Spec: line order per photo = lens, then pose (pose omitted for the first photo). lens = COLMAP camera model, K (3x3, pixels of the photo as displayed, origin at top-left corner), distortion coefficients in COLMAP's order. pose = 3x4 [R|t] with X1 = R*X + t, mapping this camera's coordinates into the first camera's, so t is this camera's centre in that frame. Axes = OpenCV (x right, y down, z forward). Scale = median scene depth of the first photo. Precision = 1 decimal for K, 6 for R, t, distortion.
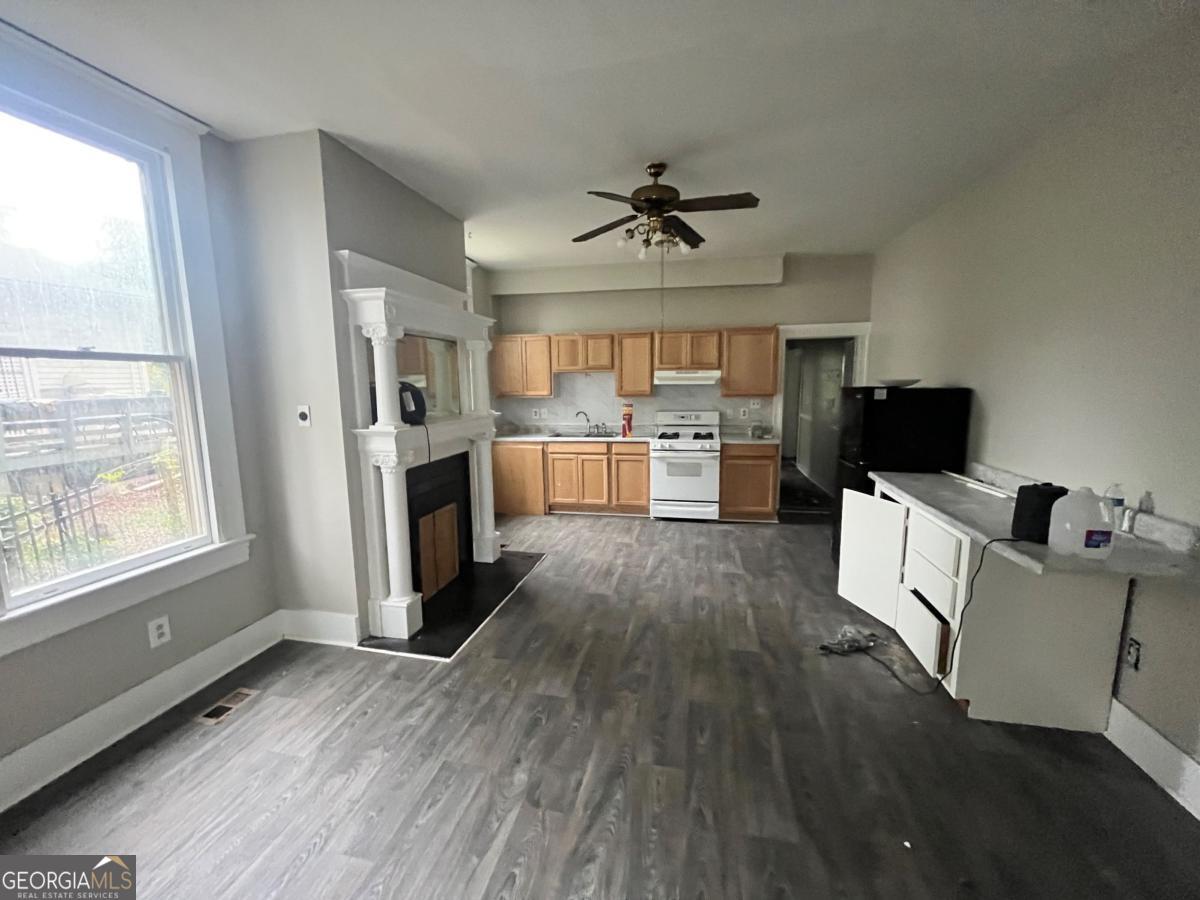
lens RADIAL K [[484.4, 0, 599.5], [0, 484.4, 454.0], [0, 0, 1]] dist [-0.005778, 0.000211]
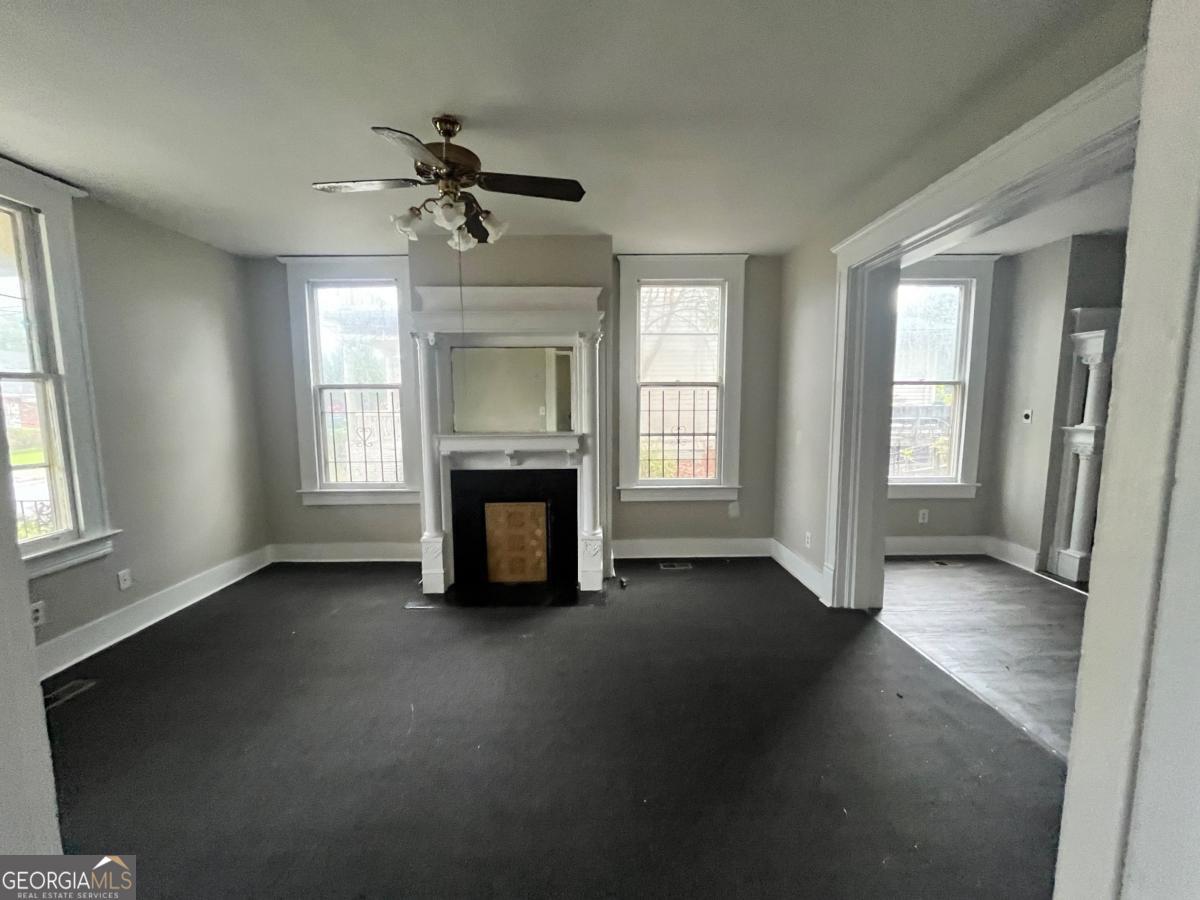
lens RADIAL K [[484.4, 0, 597.1], [0, 484.4, 455.3], [0, 0, 1]] dist [-0.005778, 0.000211]
pose [[0.221101, 0.118349, -0.968043, 0.628282], [-0.139790, 0.986206, 0.088641, 0.105453], [0.965180, 0.115724, 0.234595, -0.724275]]
